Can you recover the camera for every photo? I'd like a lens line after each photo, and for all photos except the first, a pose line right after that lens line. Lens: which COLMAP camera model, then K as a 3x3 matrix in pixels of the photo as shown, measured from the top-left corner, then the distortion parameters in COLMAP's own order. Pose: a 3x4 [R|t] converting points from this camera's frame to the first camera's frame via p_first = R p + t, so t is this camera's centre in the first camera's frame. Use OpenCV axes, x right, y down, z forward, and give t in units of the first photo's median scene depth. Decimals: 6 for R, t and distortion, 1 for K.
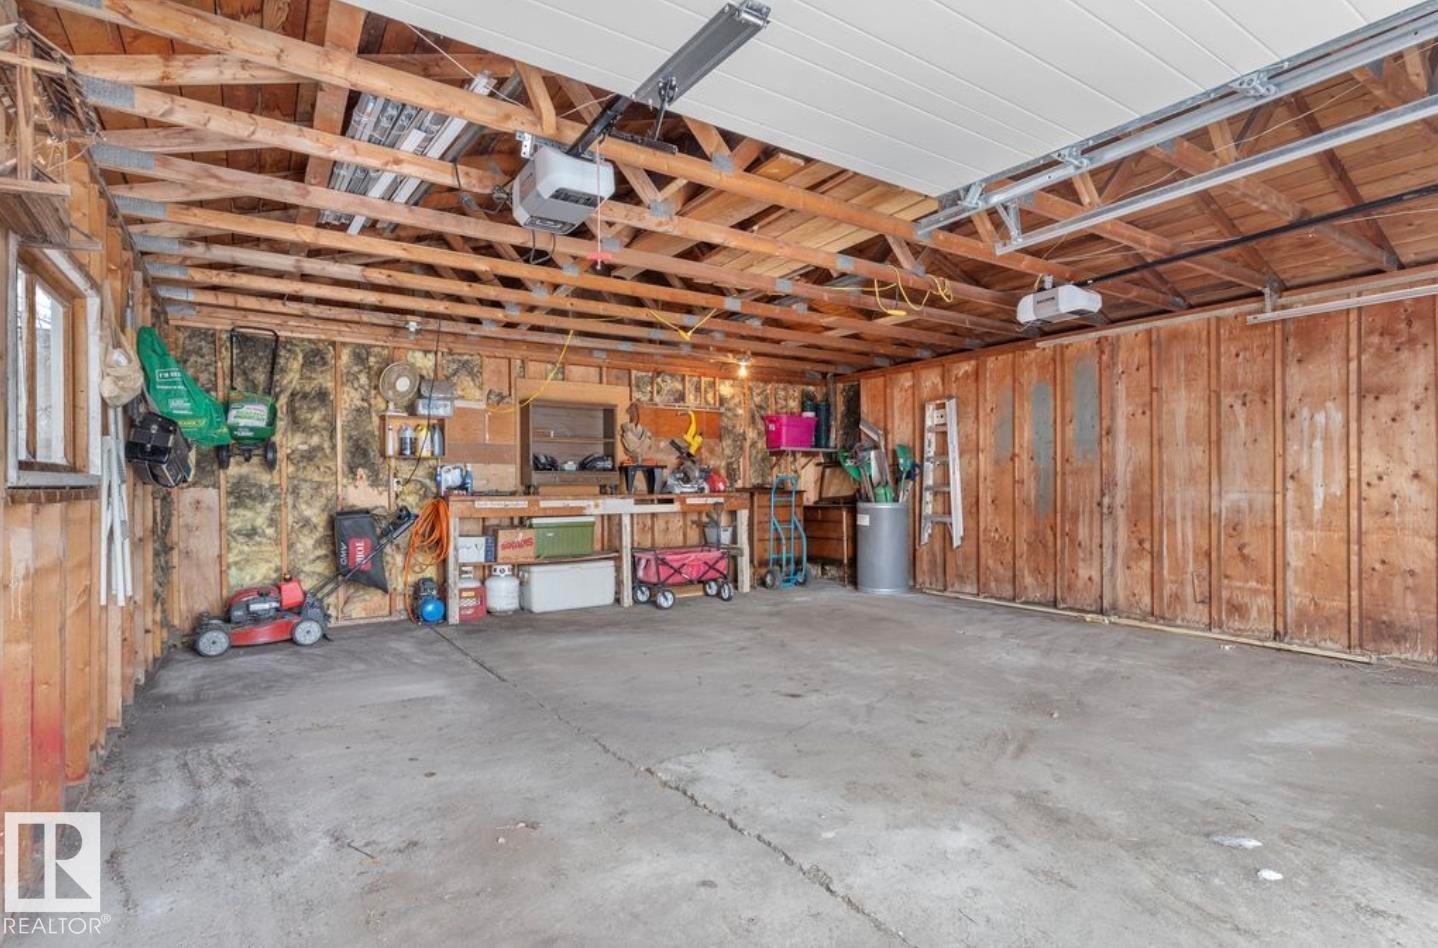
lens RADIAL K [[706.9, 0, 719.0], [0, 706.9, 473.2], [0, 0, 1]] dist [0.002475, -0.000233]
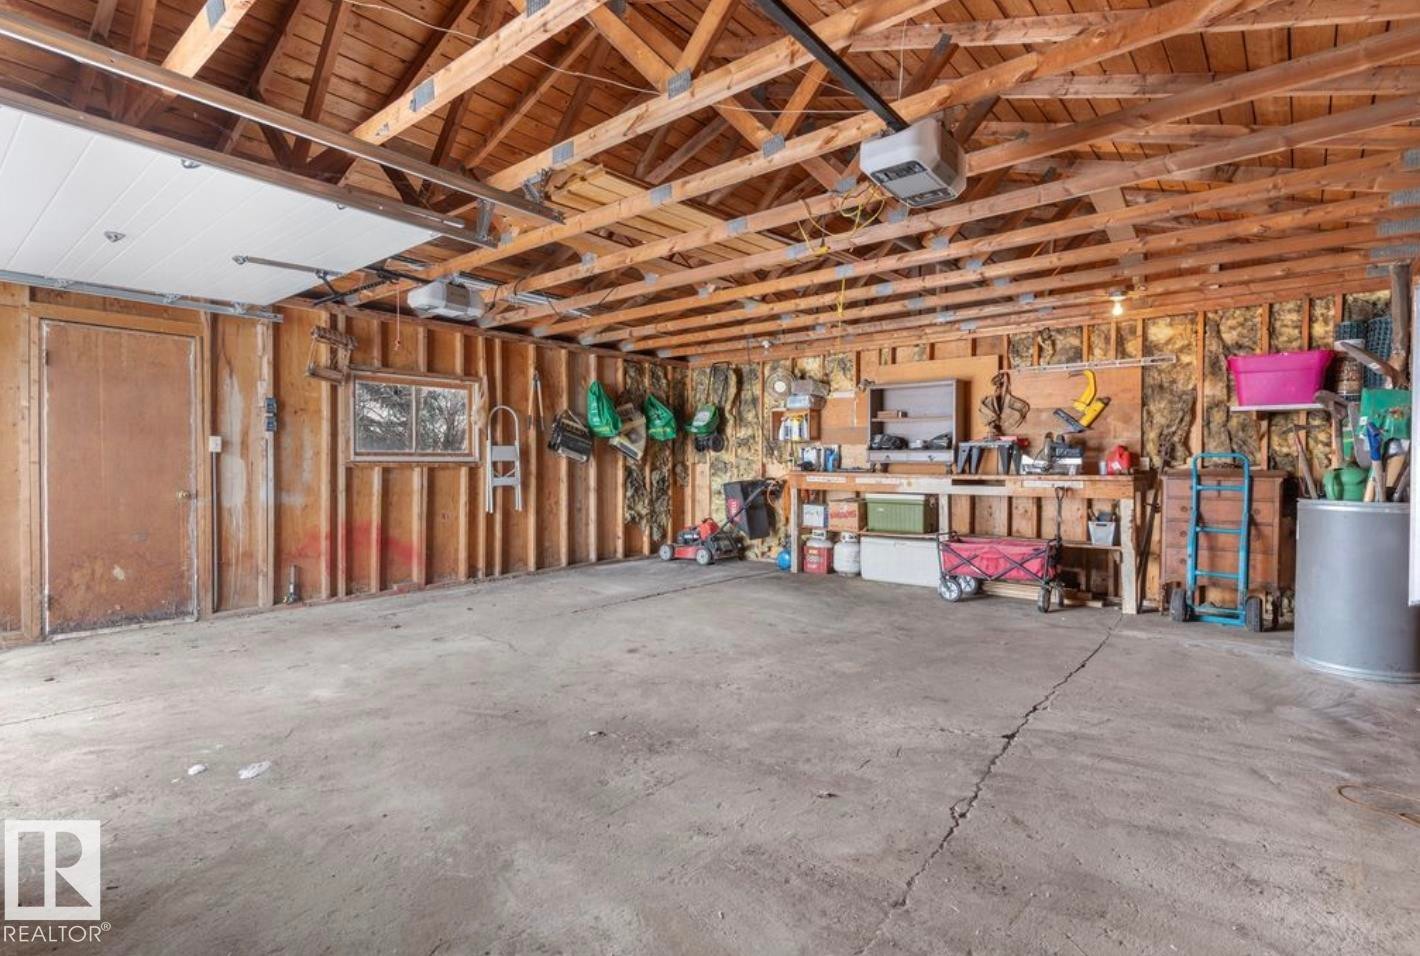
lens RADIAL K [[671.8, 0, 713.2], [0, 671.8, 460.8], [0, 0, 1]] dist [0.000140, 0.000325]
pose [[0.303082, 0.001952, -0.952963, 1.133322], [0.010677, 0.999928, 0.005444, 0.008255], [0.952905, -0.011825, 0.303039, 0.783719]]
